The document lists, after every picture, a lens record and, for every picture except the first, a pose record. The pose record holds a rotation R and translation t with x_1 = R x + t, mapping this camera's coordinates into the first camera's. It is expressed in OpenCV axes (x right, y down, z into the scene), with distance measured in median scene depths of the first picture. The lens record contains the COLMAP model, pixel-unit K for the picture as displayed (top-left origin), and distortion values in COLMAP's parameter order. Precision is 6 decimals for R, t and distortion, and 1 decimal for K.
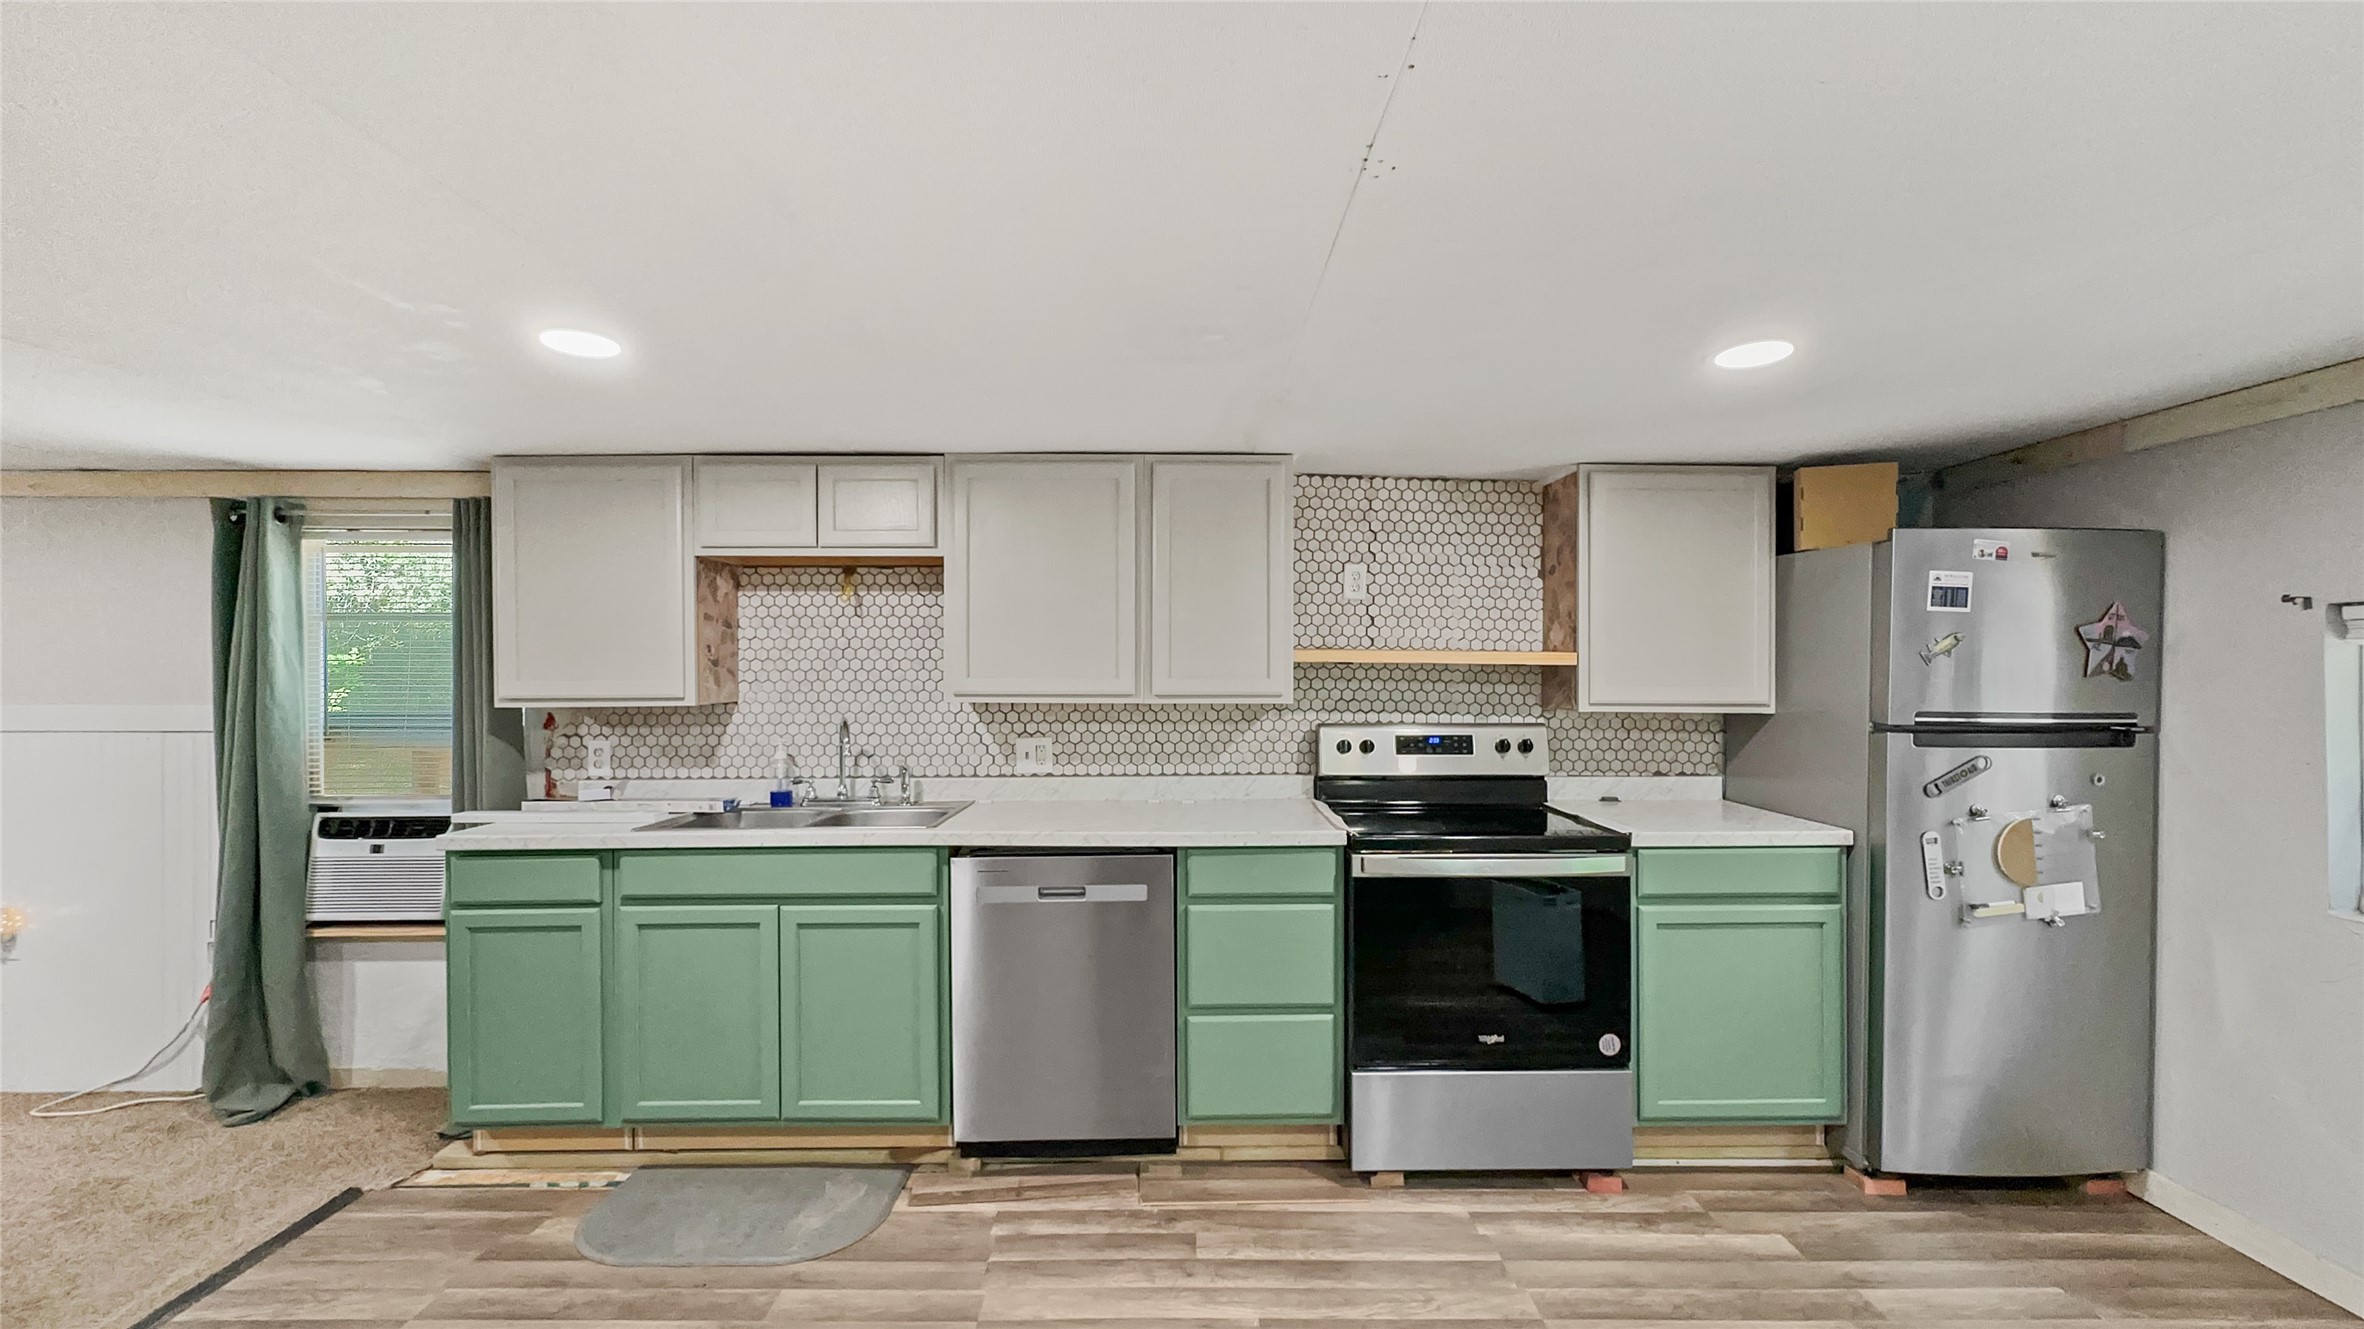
lens RADIAL K [[954.4, 0, 1182.0], [0, 954.4, 664.5], [0, 0, 1]] dist [-0.000589, -0.000095]
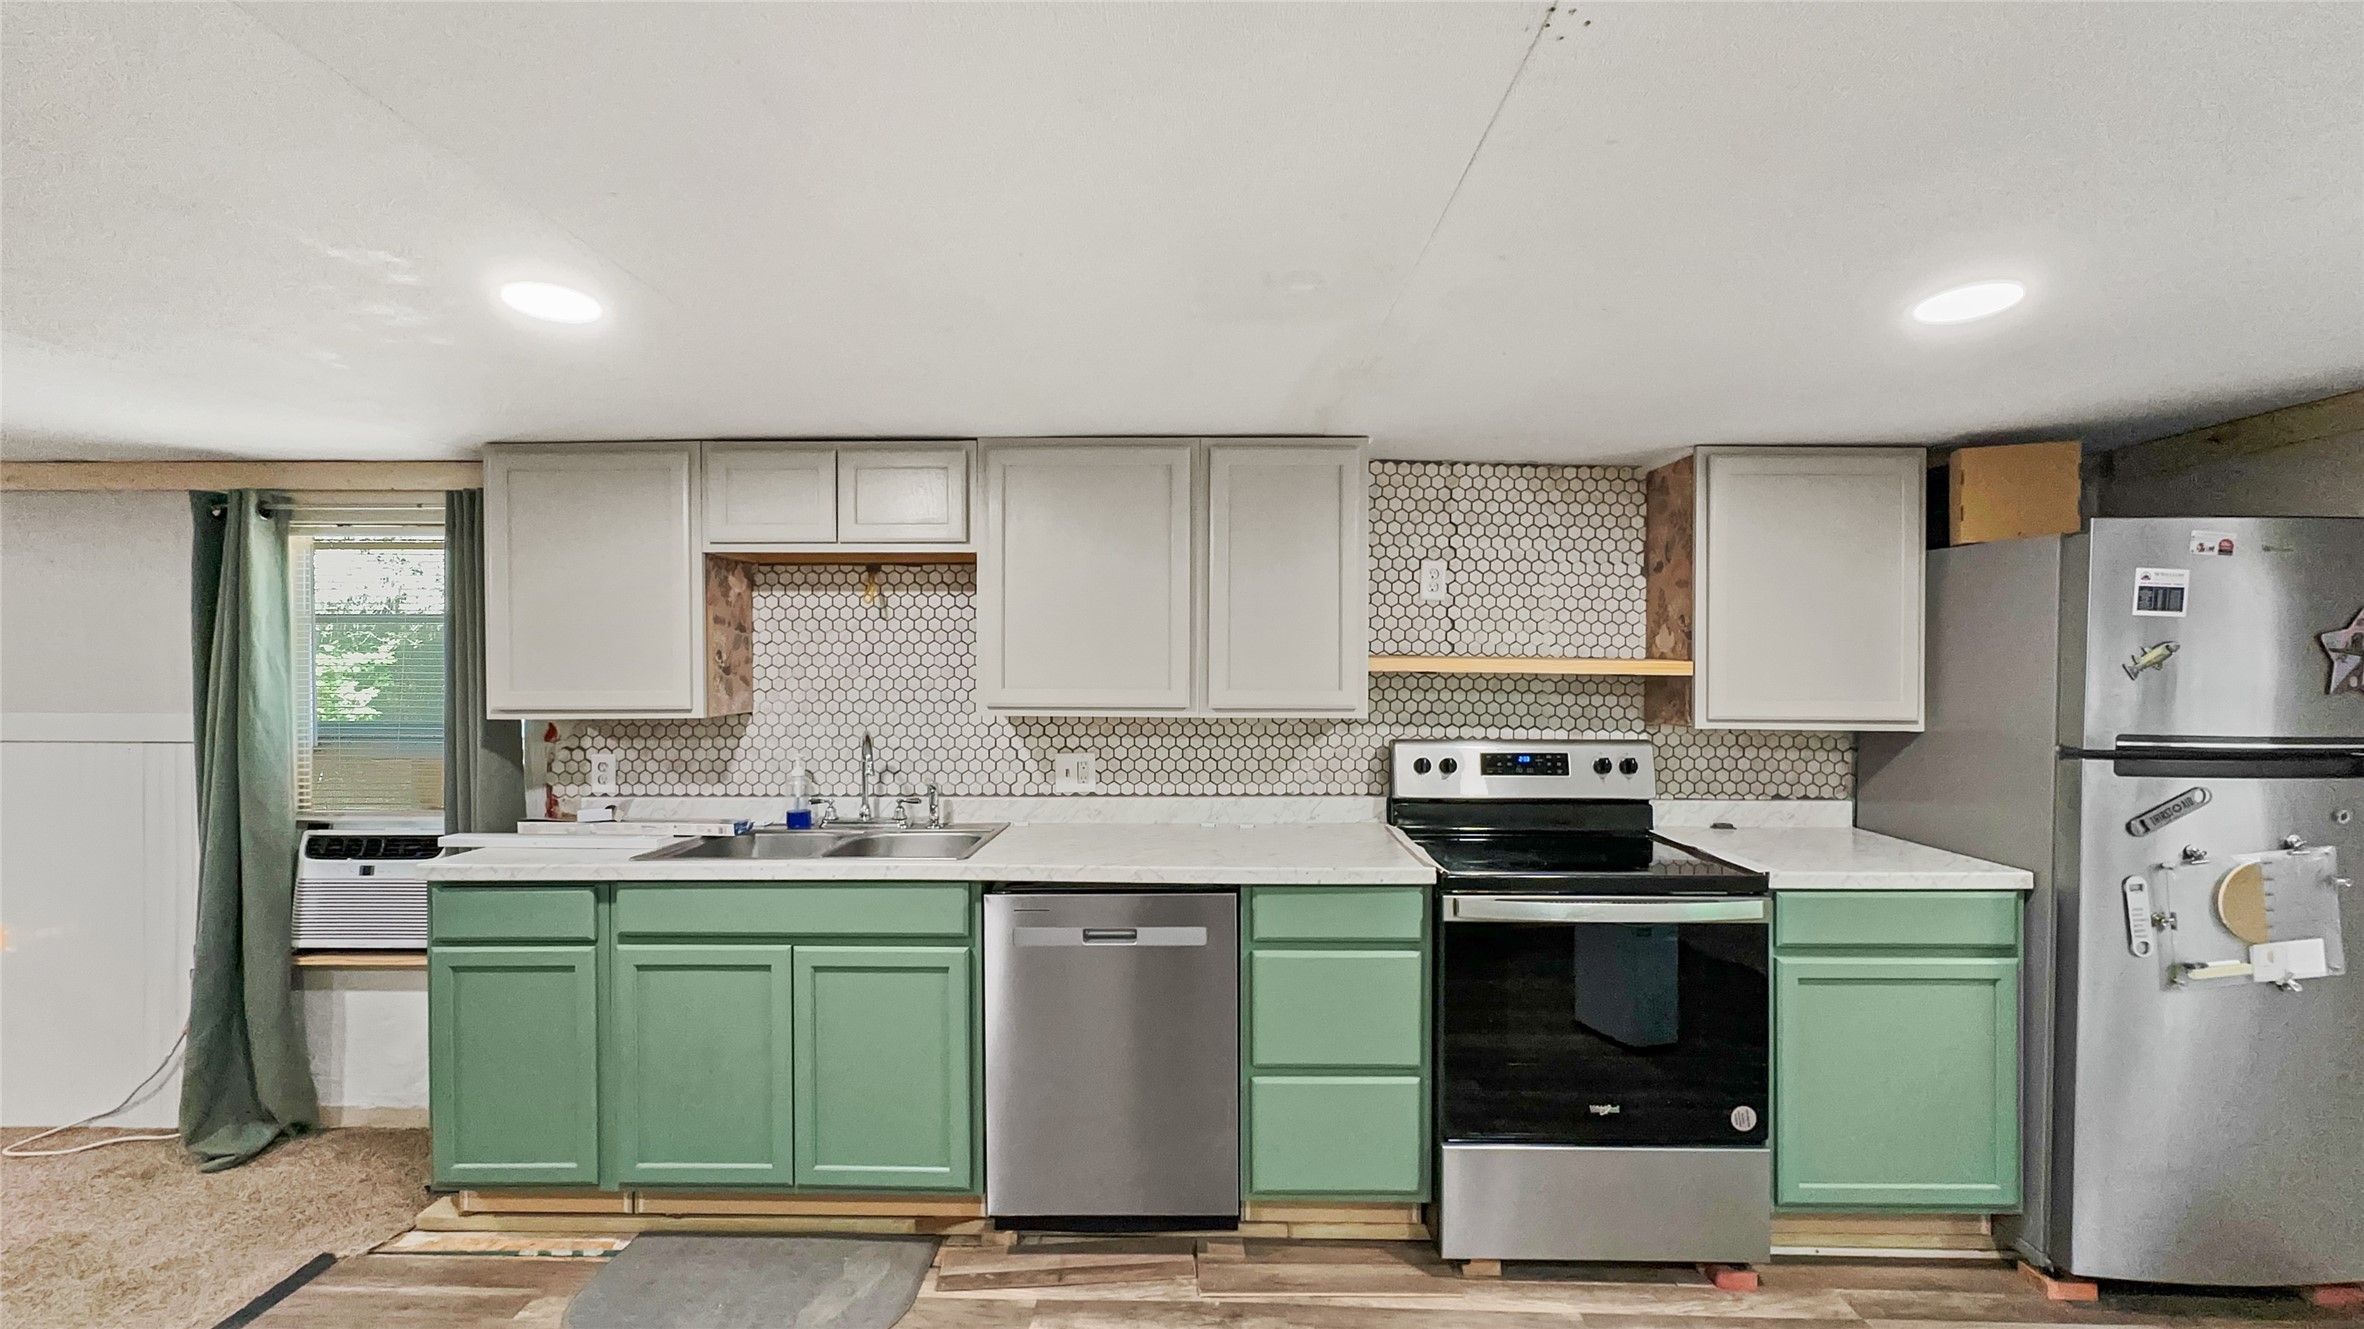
lens RADIAL K [[954.4, 0, 1182.0], [0, 954.4, 664.5], [0, 0, 1]] dist [-0.000589, -0.000095]
pose [[0.999506, 0.002076, -0.031361, -0.026062], [-0.001946, 0.999989, 0.004183, -0.011398], [0.031369, -0.004120, 0.999499, 0.100728]]
